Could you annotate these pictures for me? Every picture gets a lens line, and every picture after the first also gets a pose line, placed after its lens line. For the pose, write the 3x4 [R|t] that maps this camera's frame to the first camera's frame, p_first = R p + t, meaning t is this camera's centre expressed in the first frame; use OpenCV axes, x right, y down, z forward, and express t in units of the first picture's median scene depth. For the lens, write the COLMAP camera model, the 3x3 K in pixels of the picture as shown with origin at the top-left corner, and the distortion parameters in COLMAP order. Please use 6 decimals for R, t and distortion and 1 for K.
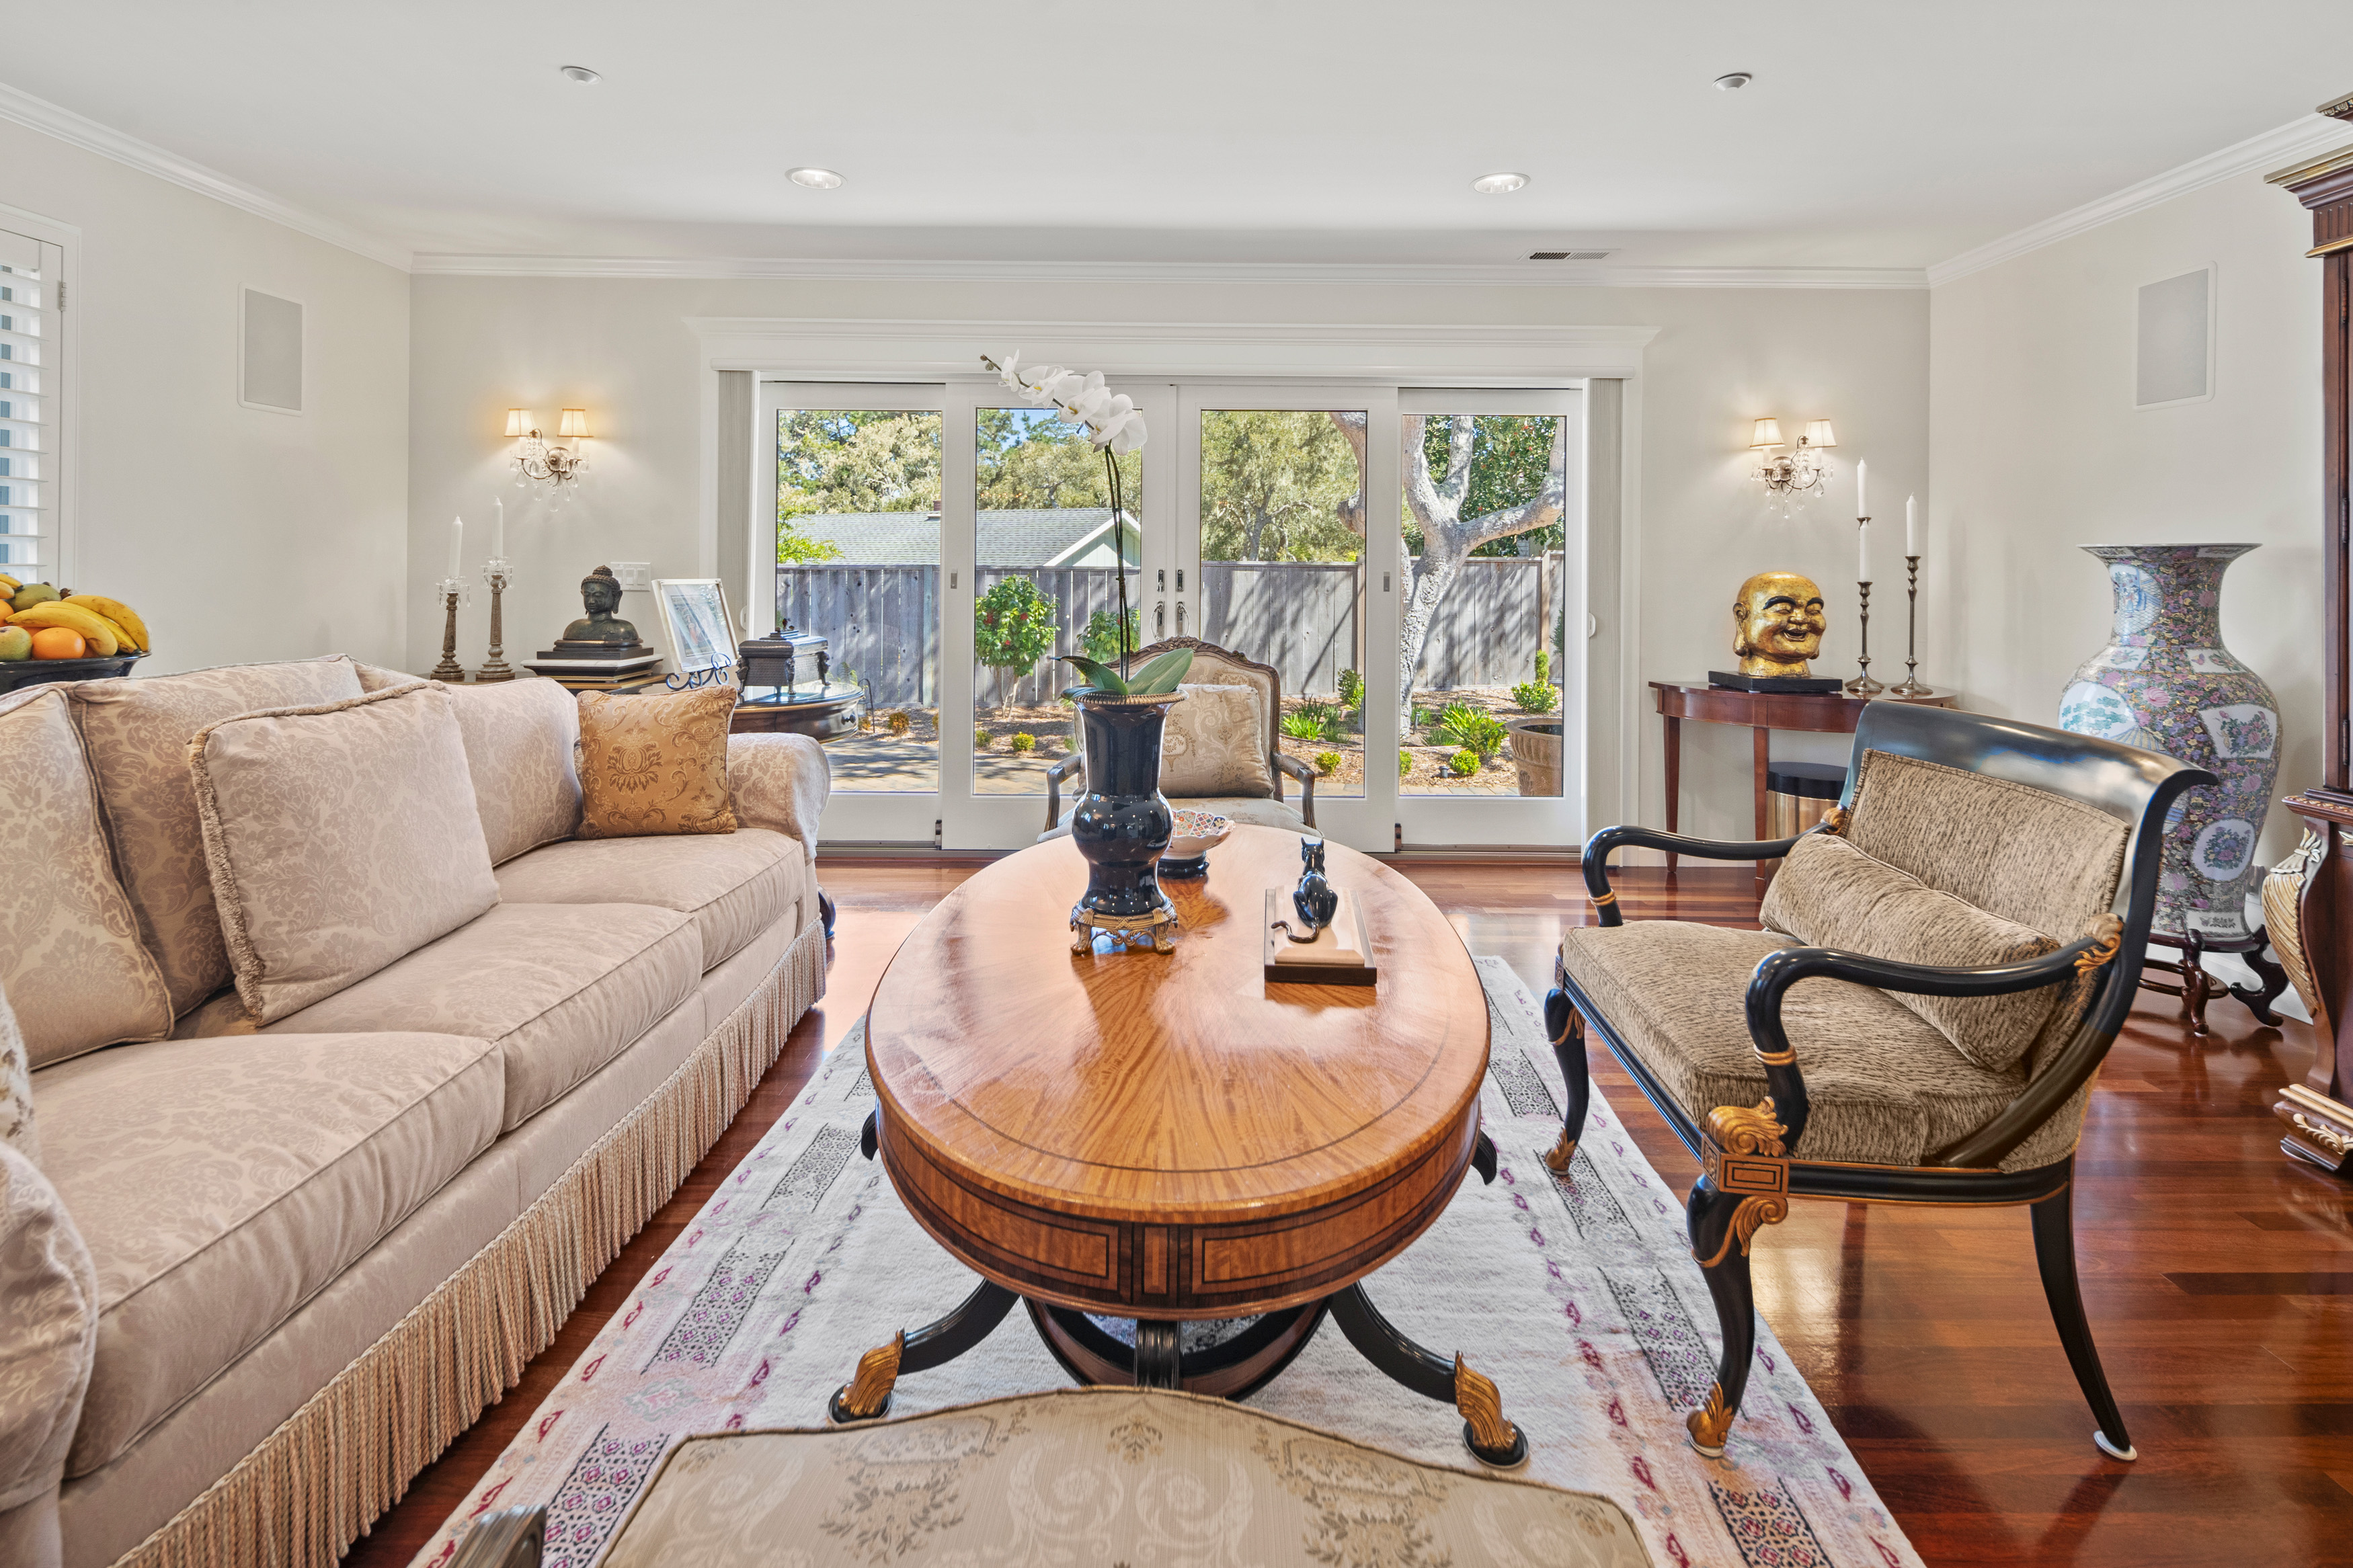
lens RADIAL K [[1049.8, 0, 1188.9], [0, 1049.8, 574.3], [0, 0, 1]] dist [0.008375, -0.005335]
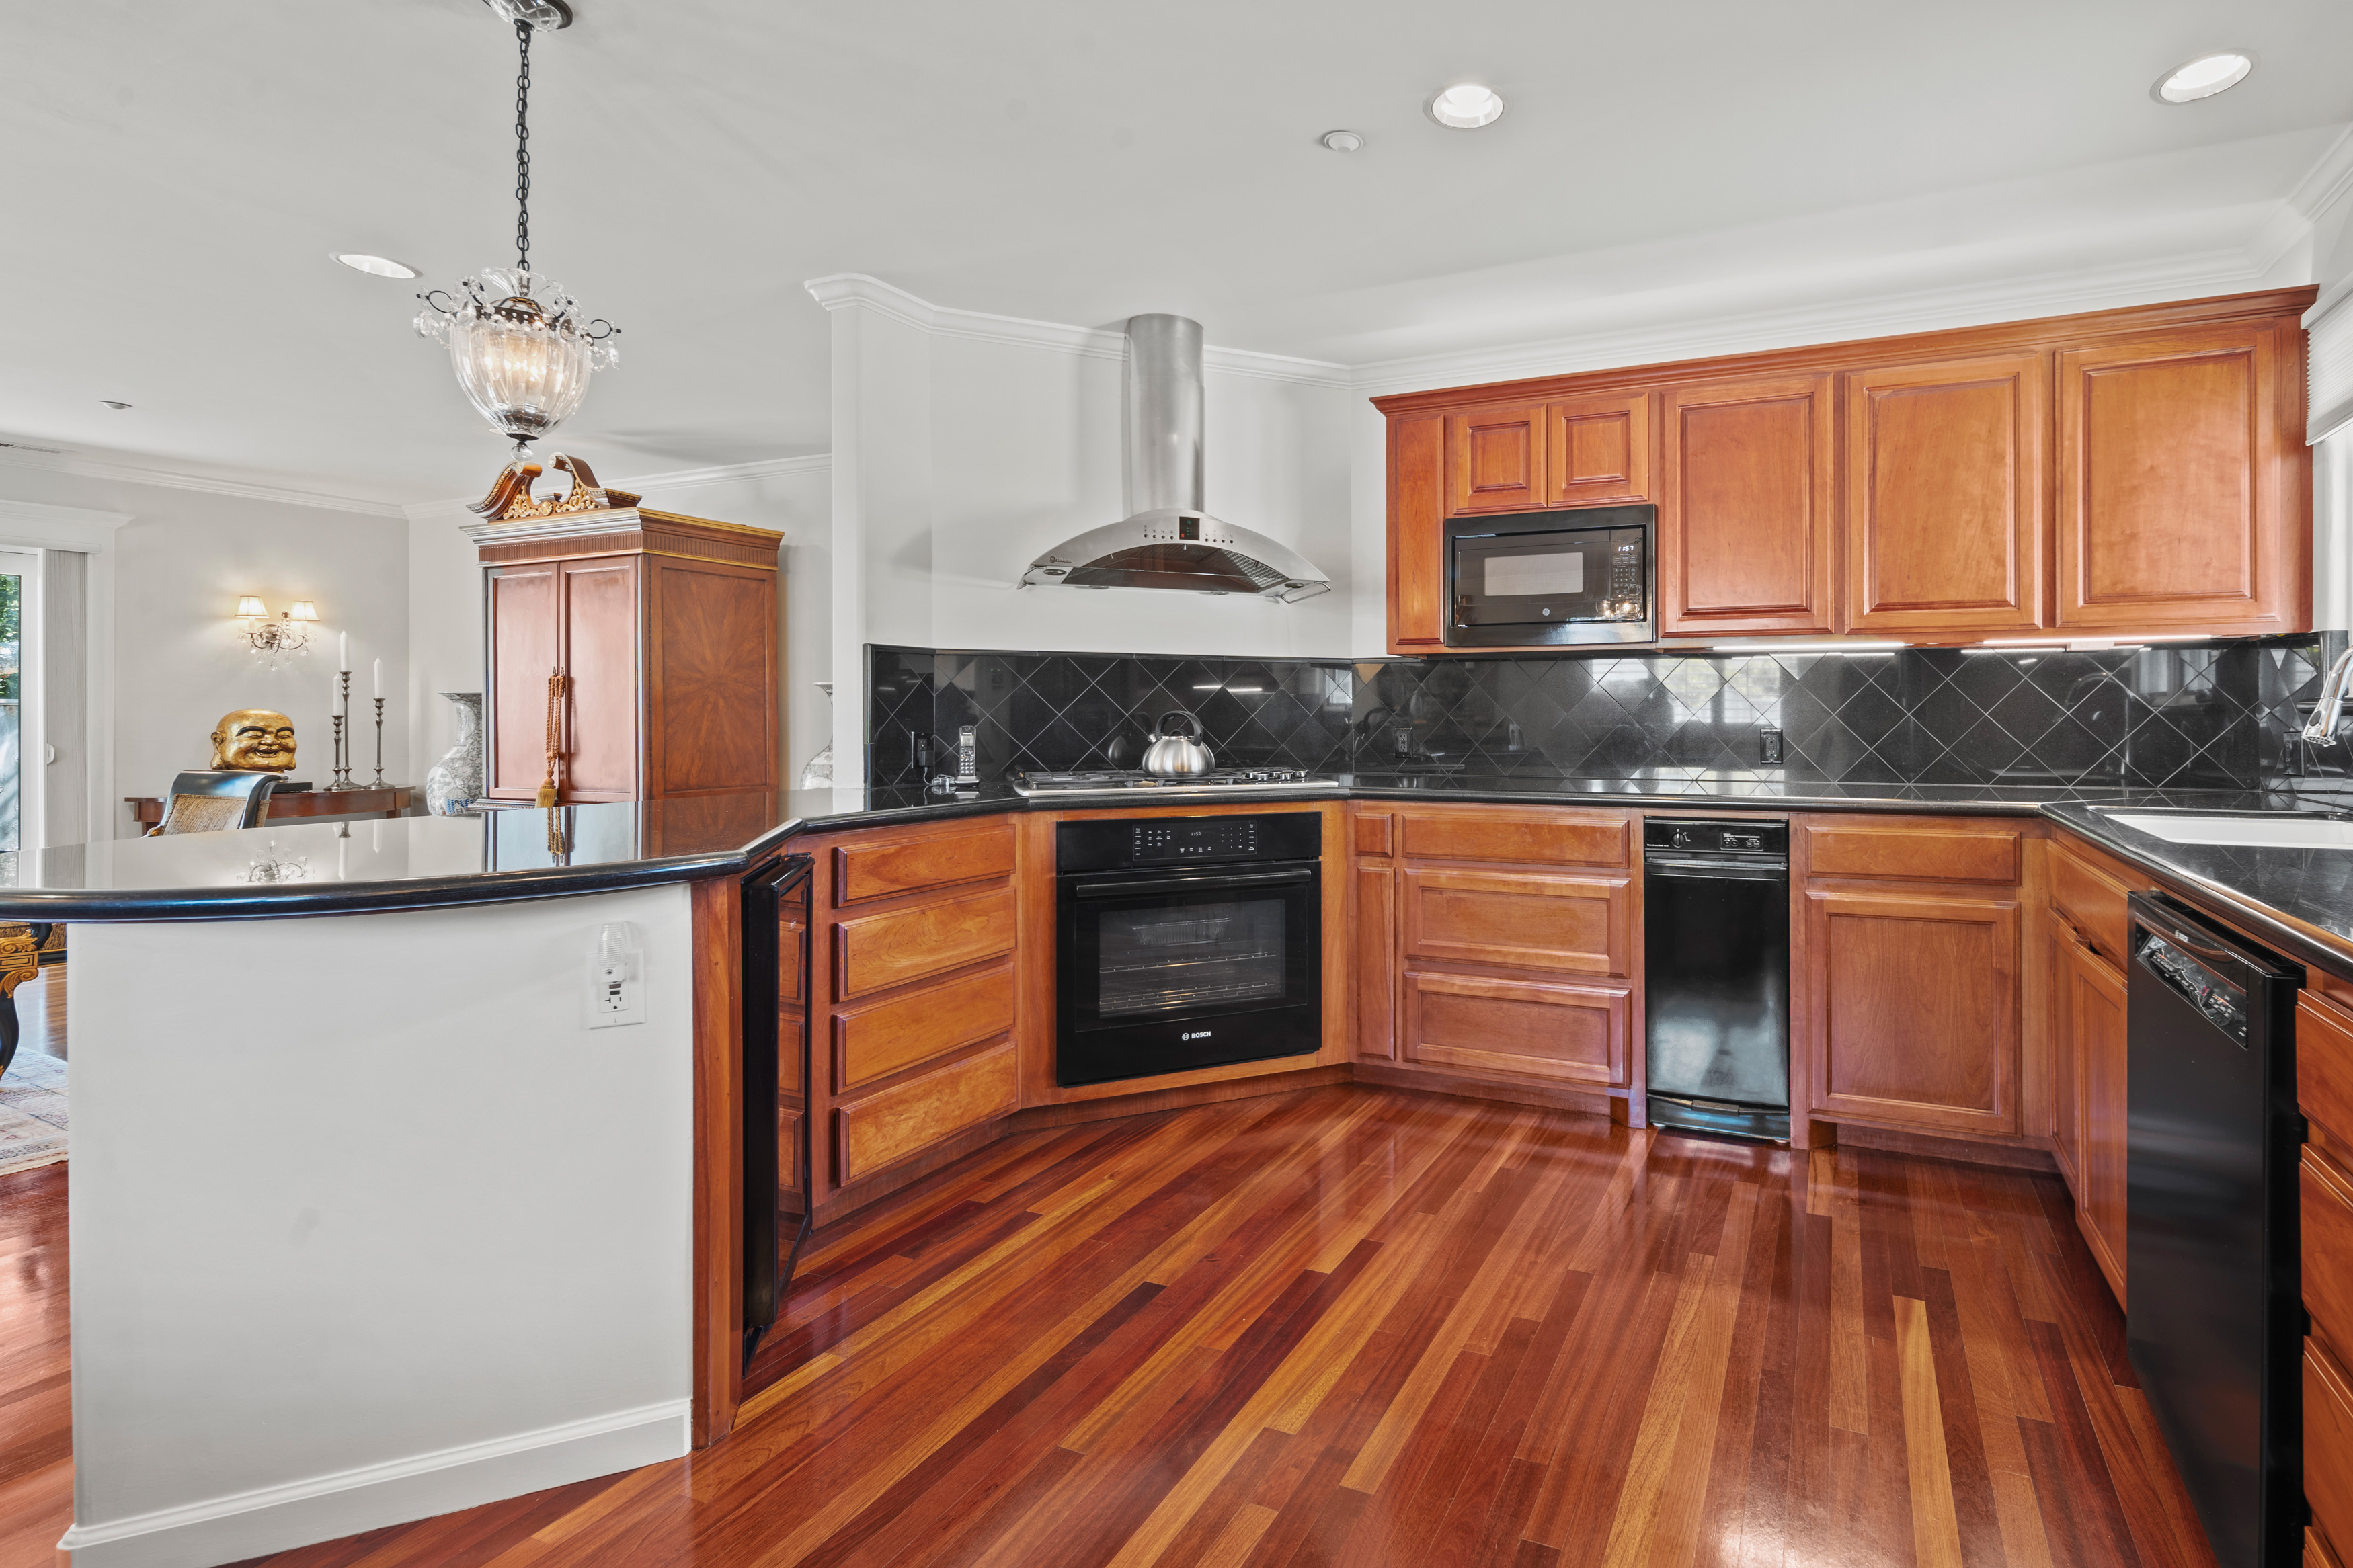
lens RADIAL K [[1049.8, 0, 1467.4], [0, 1049.8, 714.1], [0, 0, 1]] dist [0.008375, -0.005335]
pose [[0.357964, -0.006971, 0.933709, -0.163017], [0.011771, 0.999926, 0.002953, 0.019219], [-0.933661, 0.009933, 0.358020, -0.985621]]
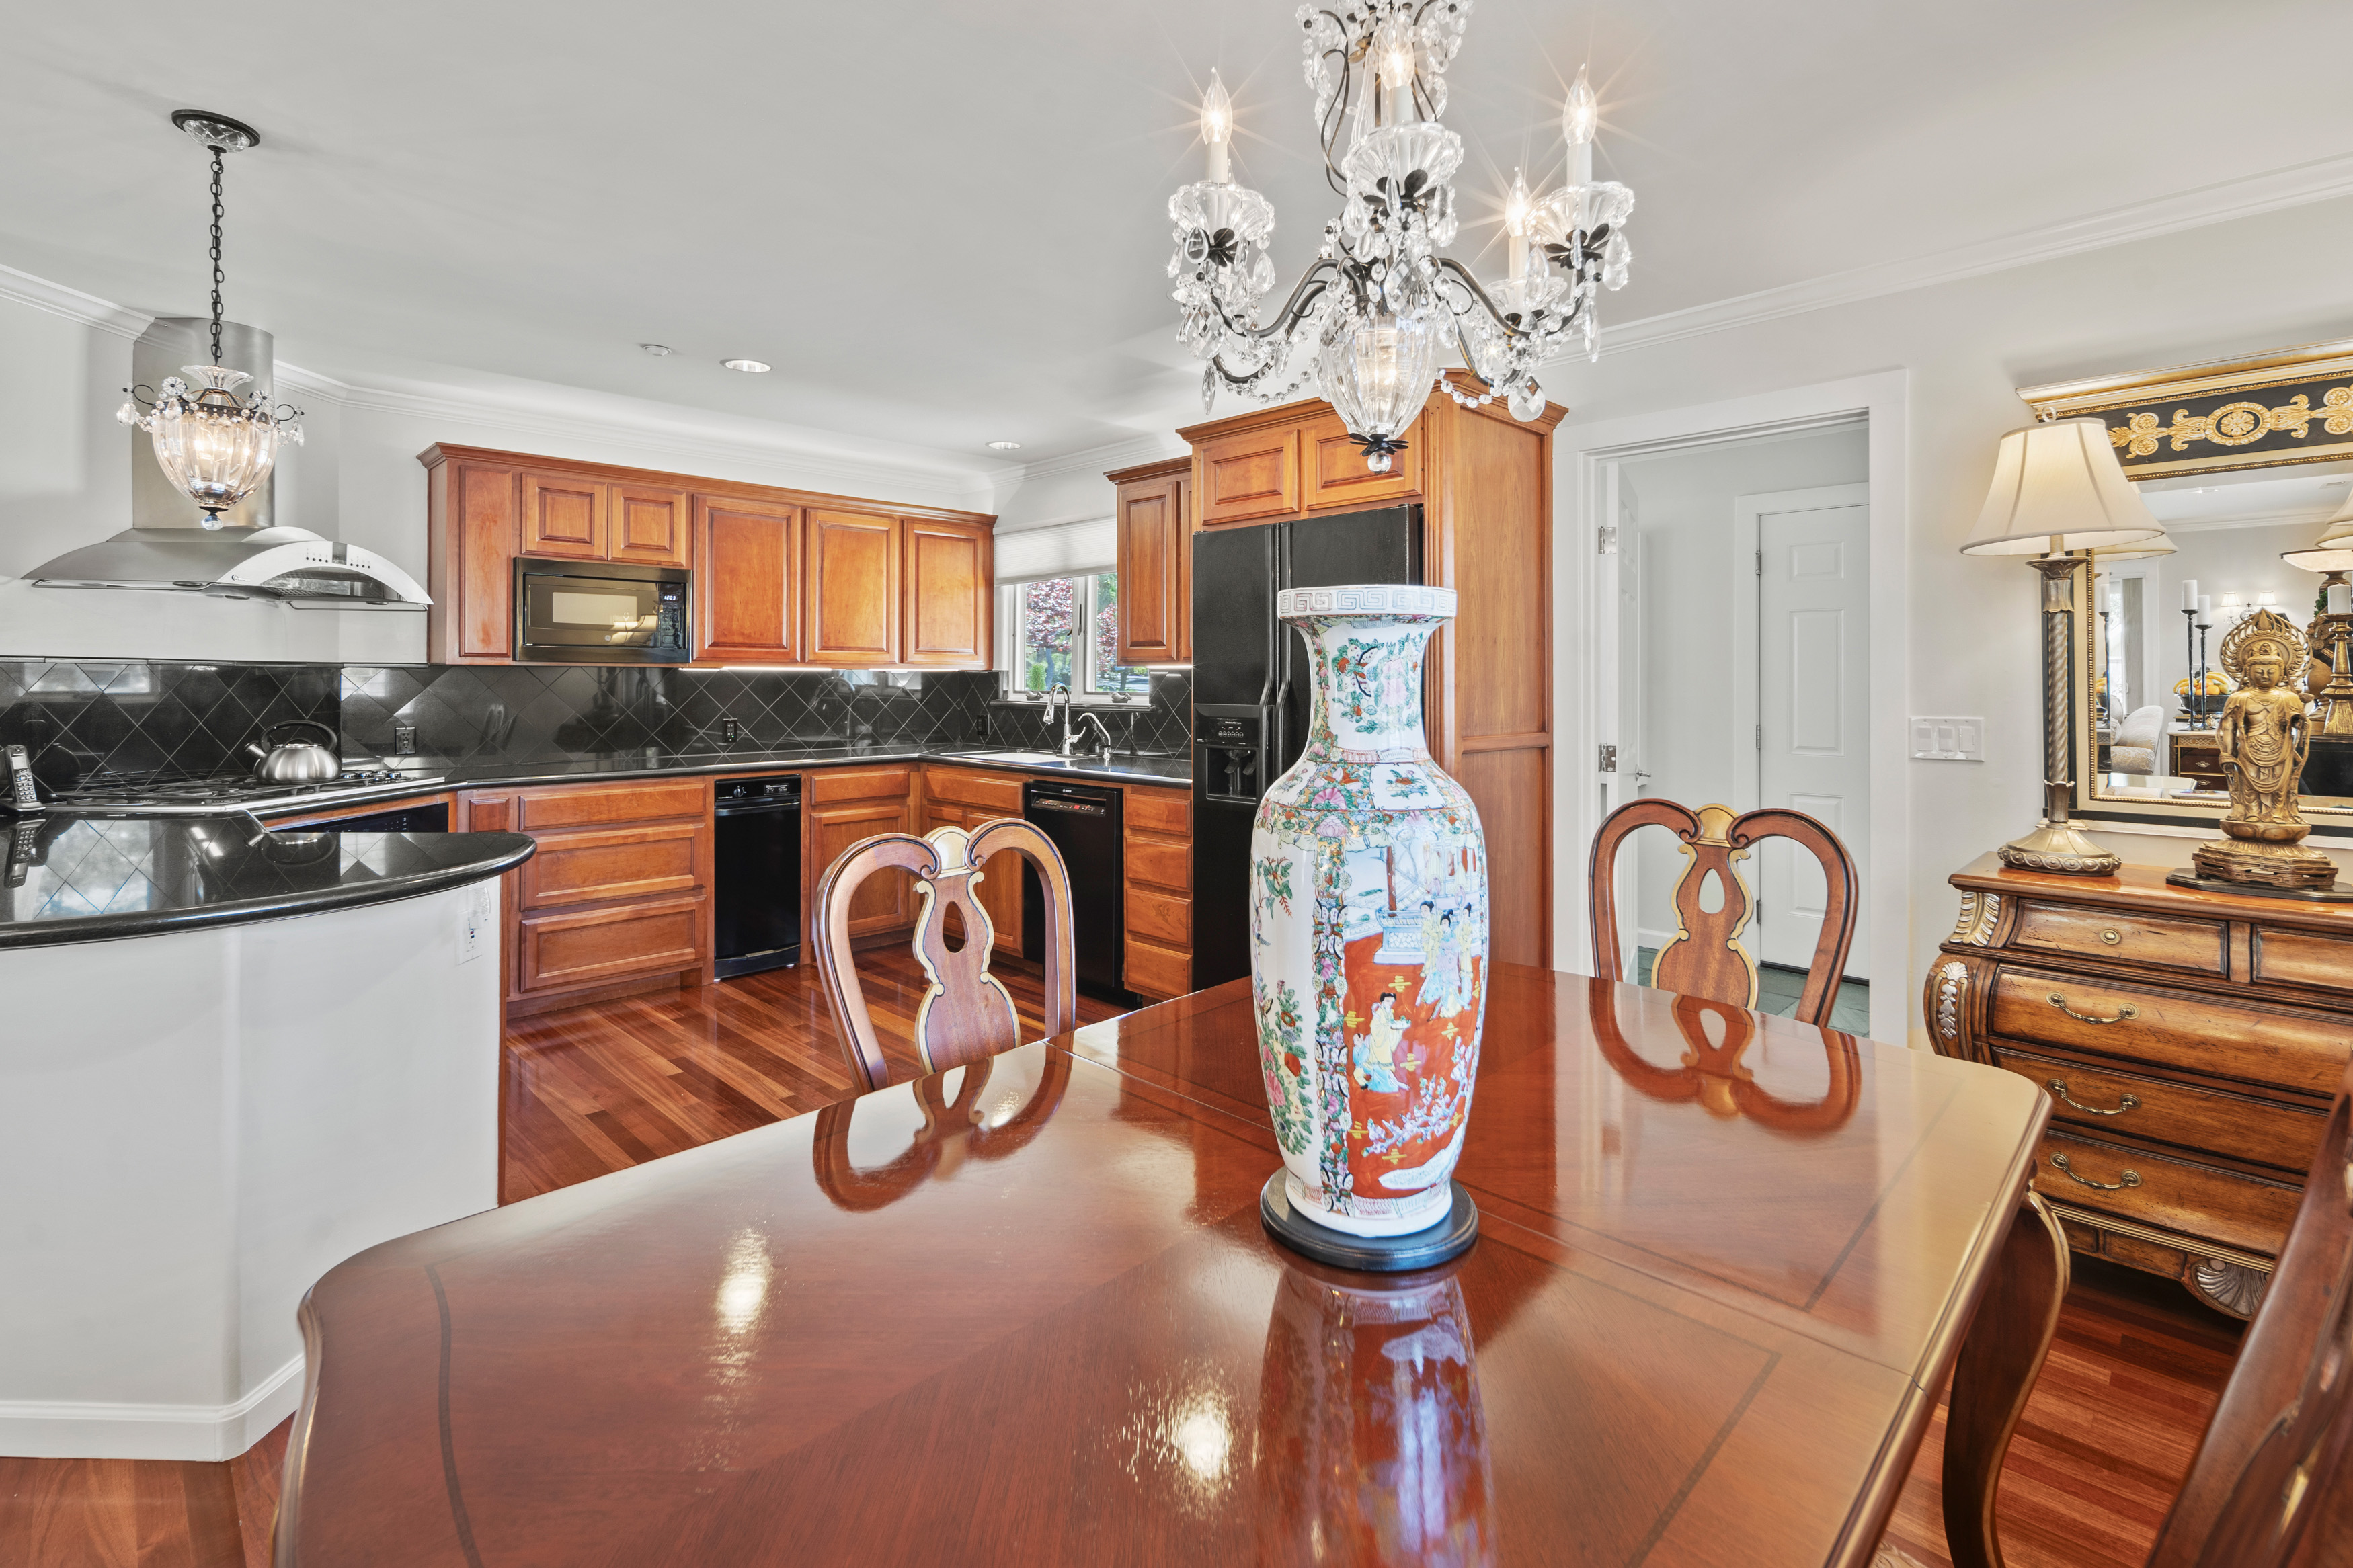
lens RADIAL K [[1049.8, 0, 1192.2], [0, 1049.8, 679.2], [0, 0, 1]] dist [0.008375, -0.005335]
pose [[-0.701210, -0.007957, 0.712910, -0.612821], [-0.001442, 0.999951, 0.009743, -0.027329], [-0.712953, 0.005804, -0.701188, -0.393612]]
